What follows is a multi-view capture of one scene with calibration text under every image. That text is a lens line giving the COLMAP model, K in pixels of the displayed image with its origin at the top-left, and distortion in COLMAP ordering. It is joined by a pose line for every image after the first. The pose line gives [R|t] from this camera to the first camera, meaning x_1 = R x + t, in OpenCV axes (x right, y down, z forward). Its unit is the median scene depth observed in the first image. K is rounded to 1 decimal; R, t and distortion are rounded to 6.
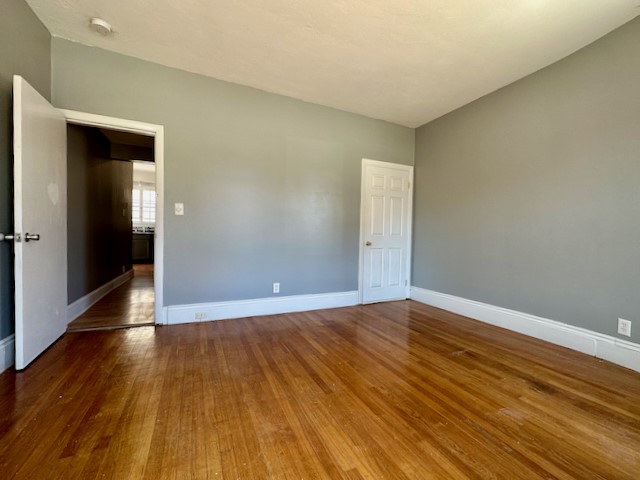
lens RADIAL K [[265.9, 0, 320.0], [0, 265.9, 240.0], [0, 0, 1]] dist [-0.000815, 0.000178]
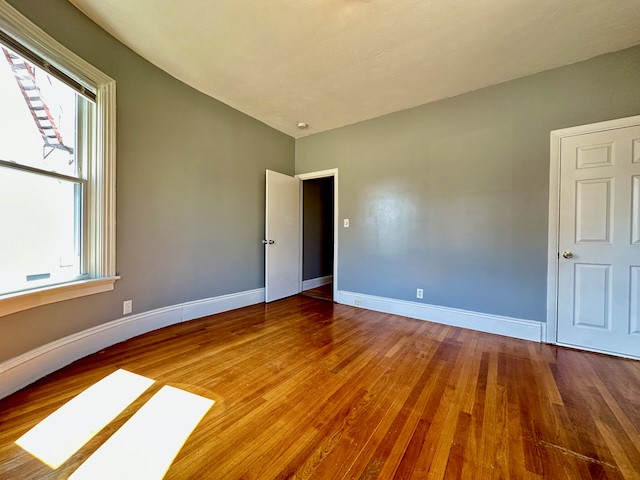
lens RADIAL K [[255.7, 0, 320.0], [0, 255.7, 240.0], [0, 0, 1]] dist [-0.001312, -0.000017]
pose [[0.489452, -0.004523, -0.872019, 0.871192], [-0.022032, 0.999603, -0.017550, 0.001277], [0.871752, 0.027802, 0.489158, 0.320307]]
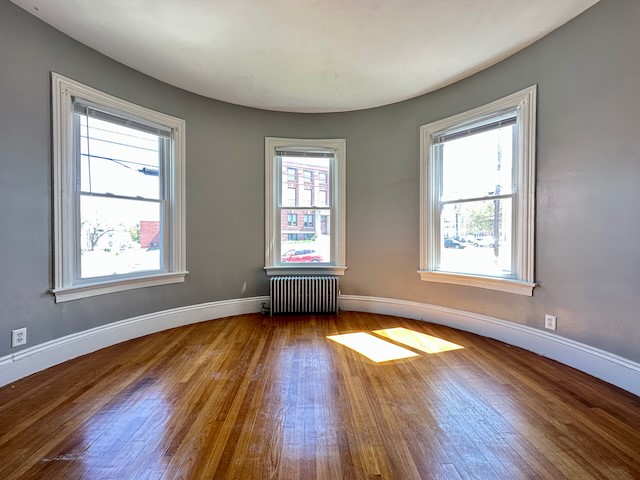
lens RADIAL K [[255.7, 0, 320.0], [0, 255.7, 240.0], [0, 0, 1]] dist [-0.001312, -0.000017]
pose [[-0.923018, -0.029394, 0.383632, -0.173037], [-0.011517, 0.998742, 0.048813, -0.073008], [-0.384584, 0.040637, -0.922195, 1.522706]]
